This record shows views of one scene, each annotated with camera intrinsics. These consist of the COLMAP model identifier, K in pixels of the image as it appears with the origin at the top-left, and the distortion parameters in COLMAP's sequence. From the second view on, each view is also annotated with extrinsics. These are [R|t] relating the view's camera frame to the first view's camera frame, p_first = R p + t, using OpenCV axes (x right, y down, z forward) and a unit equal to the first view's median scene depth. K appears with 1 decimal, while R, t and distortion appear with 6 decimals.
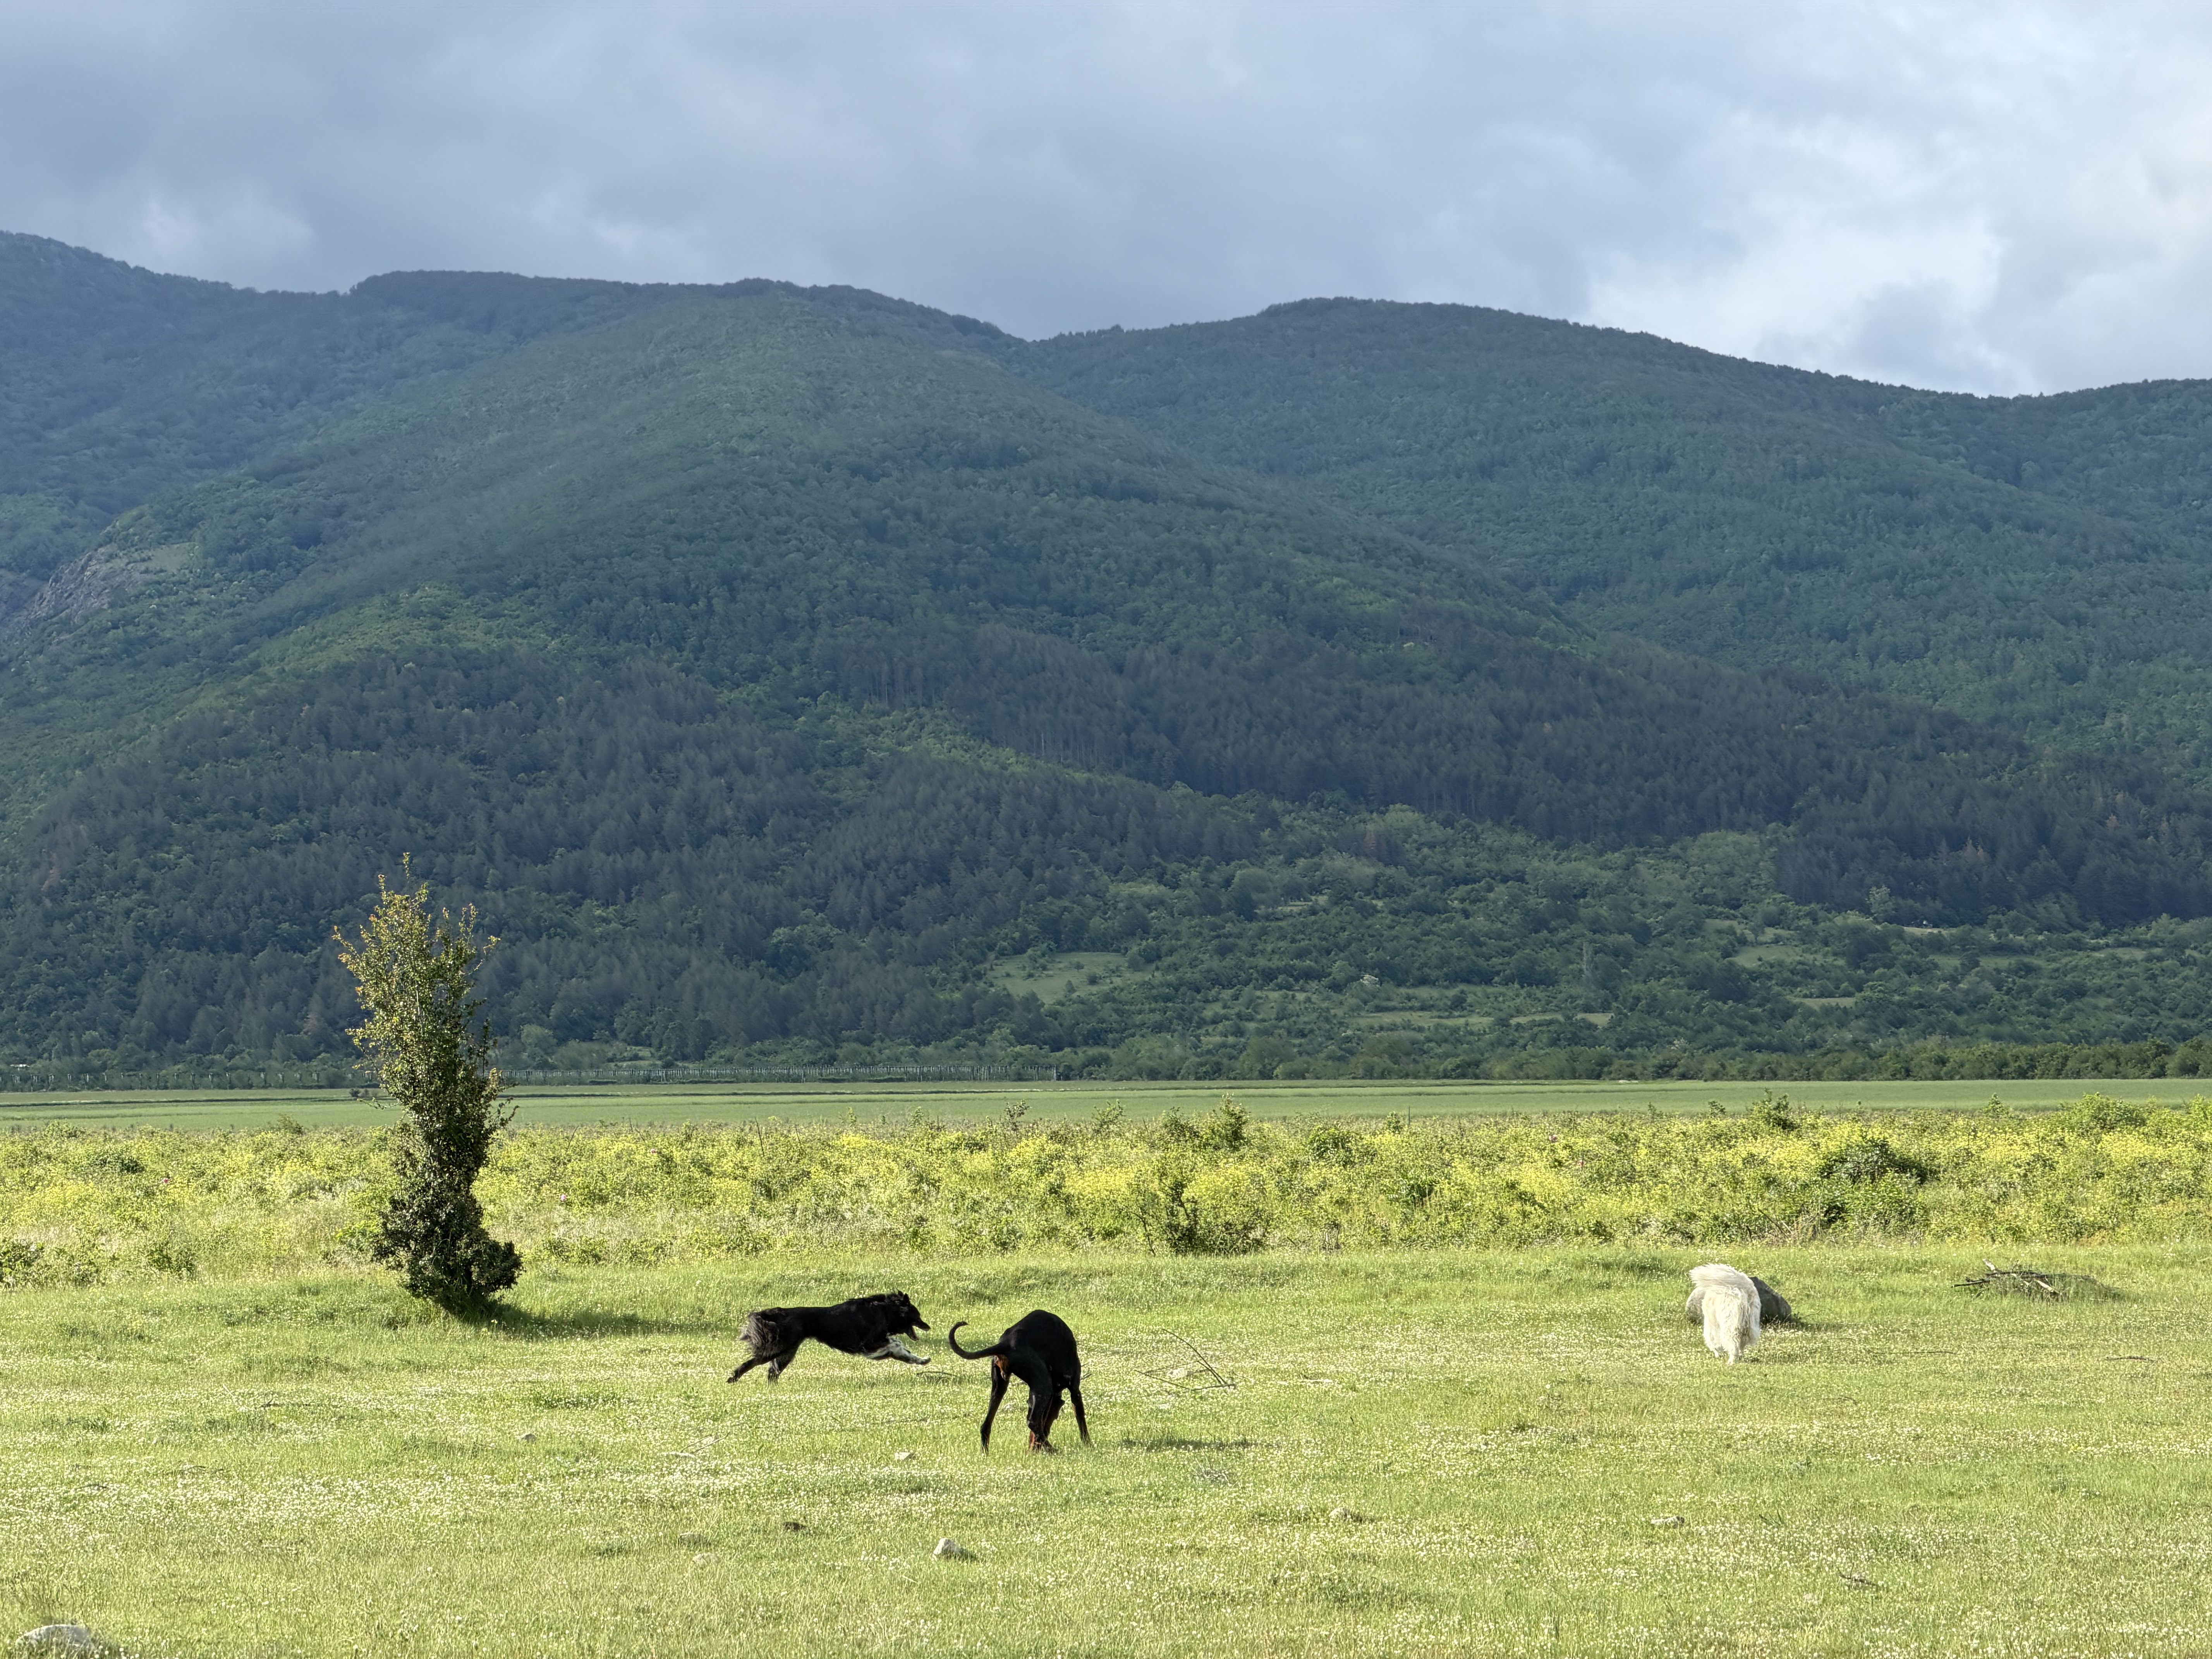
lens RADIAL K [[6459.9, 0, 1119.4], [0, 6459.9, 845.5], [0, 0, 1]] dist [0.285629, 0.000000]
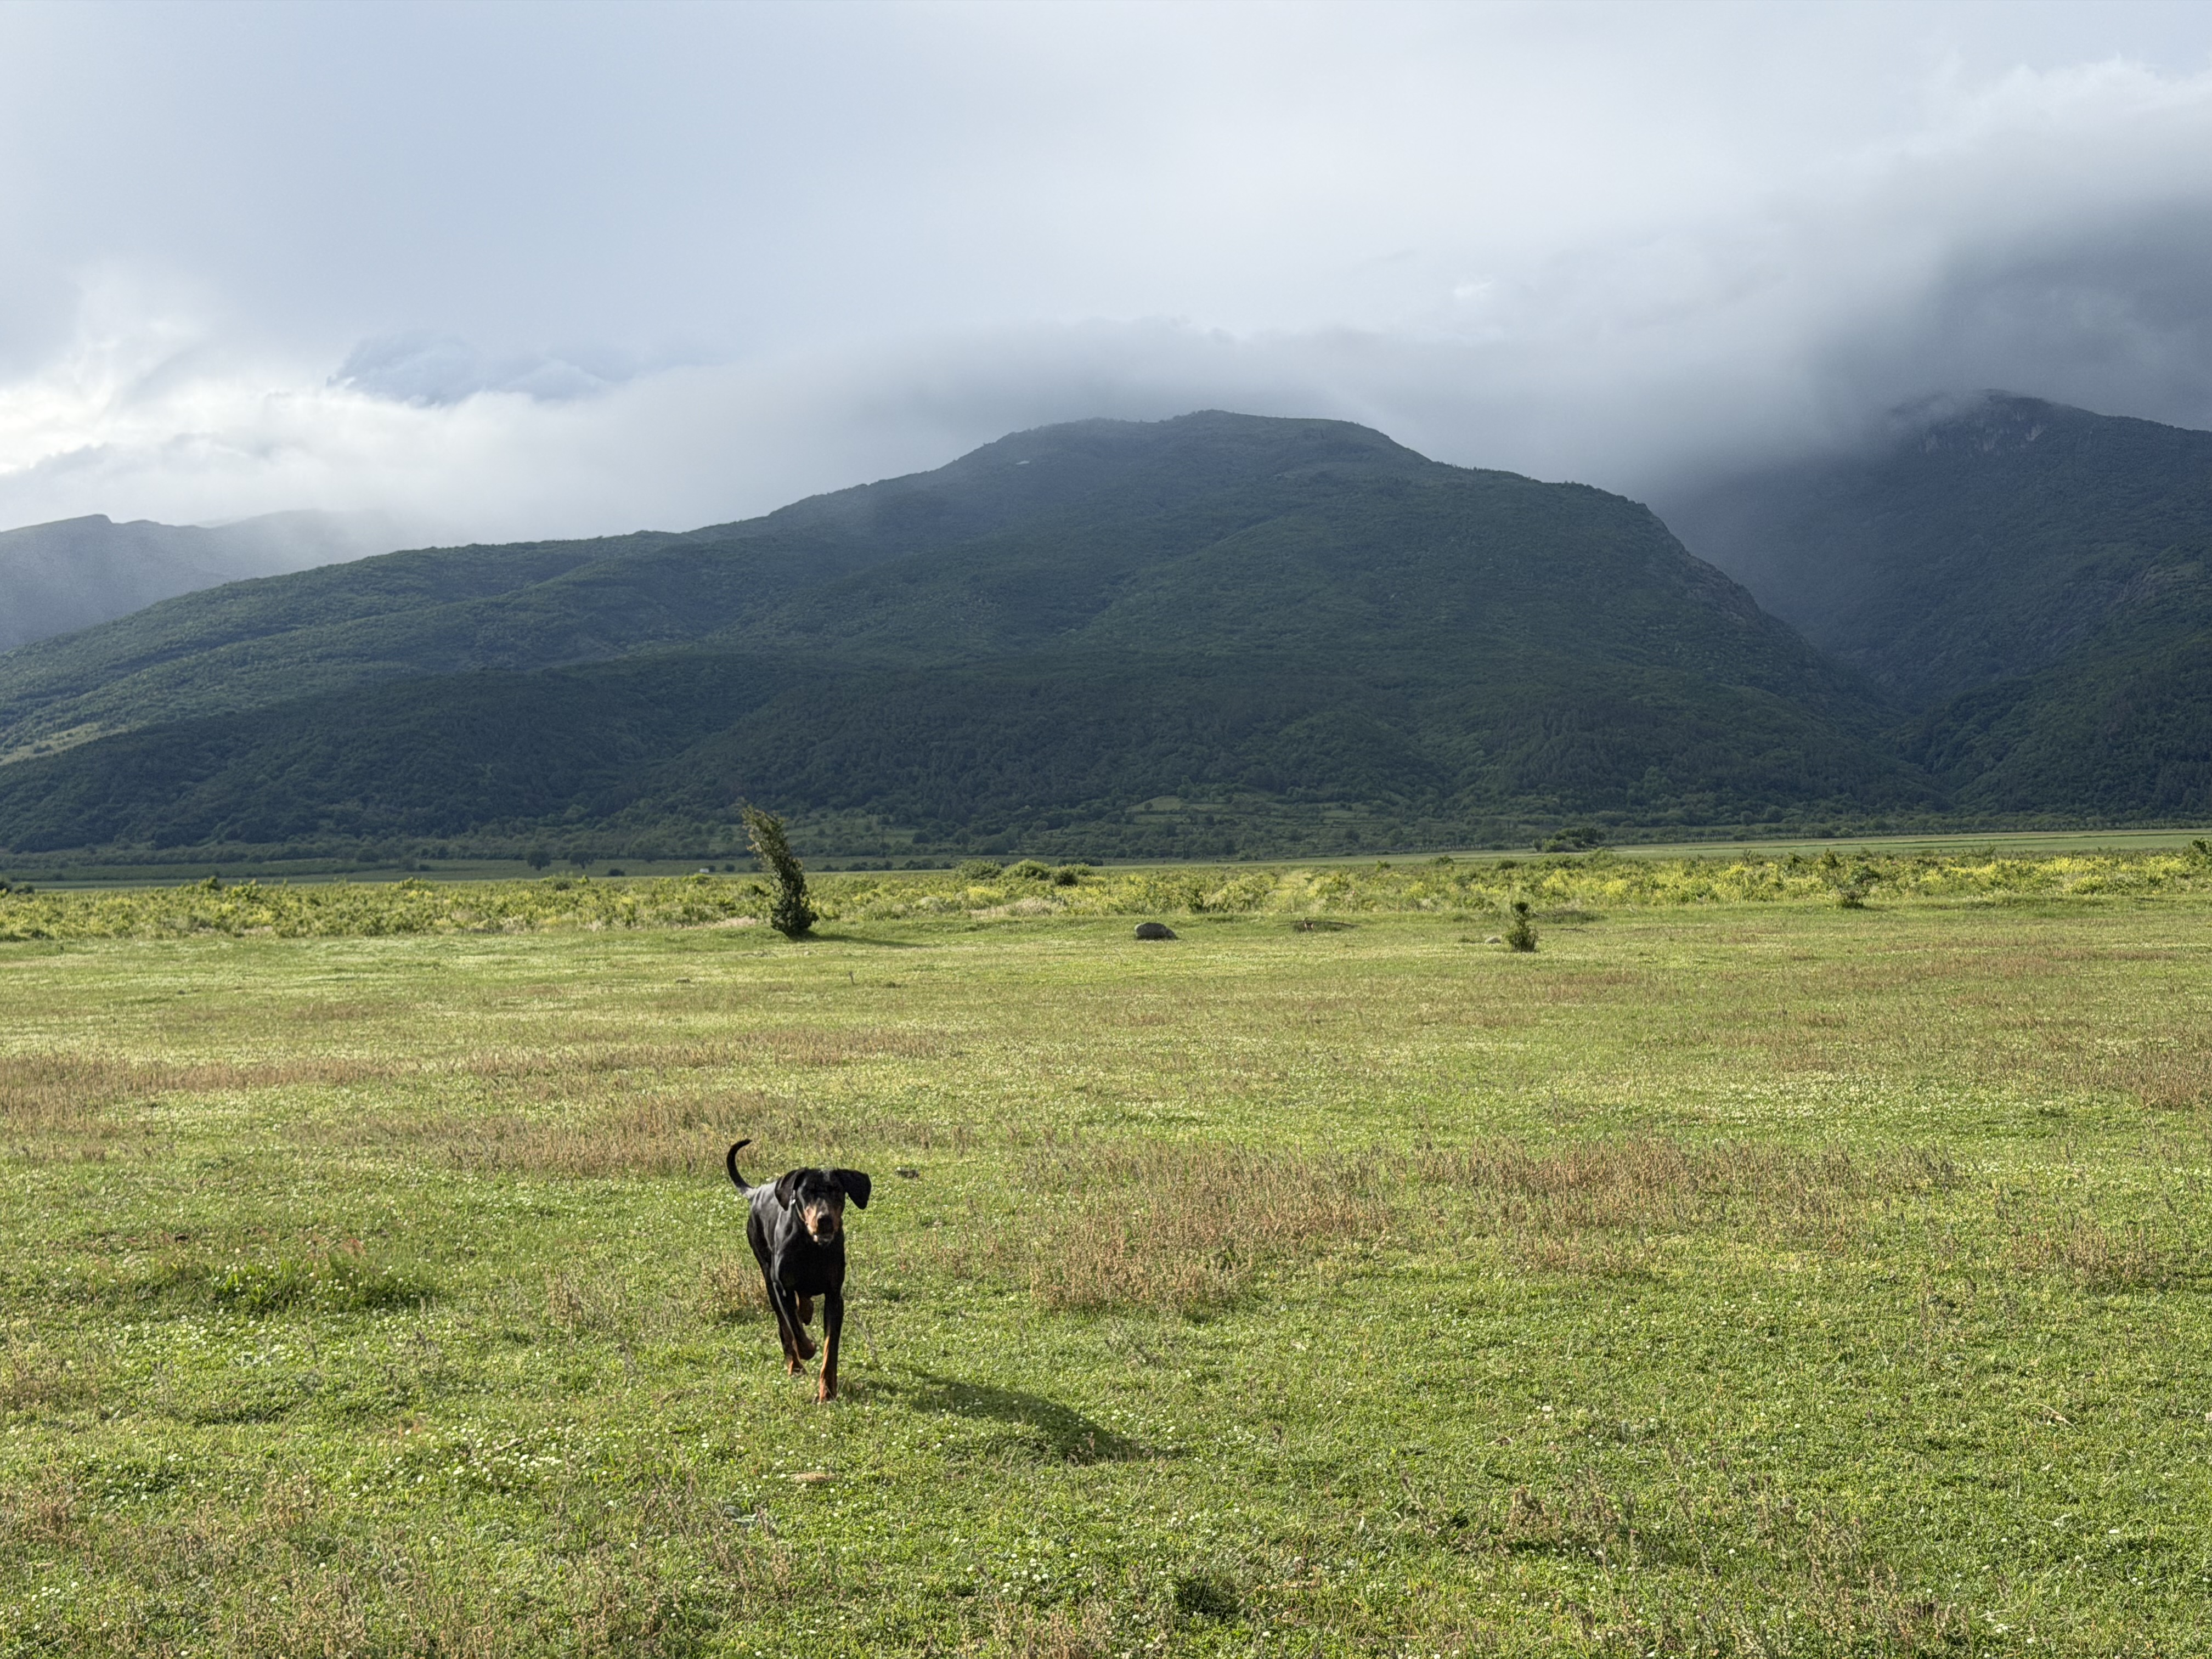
lens RADIAL K [[2989.1, 0, 1107.9], [0, 2989.1, 837.0], [0, 0, 1]] dist [0.139291, 0.000000]
pose [[0.873038, -0.012999, -0.487479, 1.042043], [0.032257, 0.998995, 0.031132, -0.029404], [0.486584, -0.042904, 0.872579, -0.378857]]
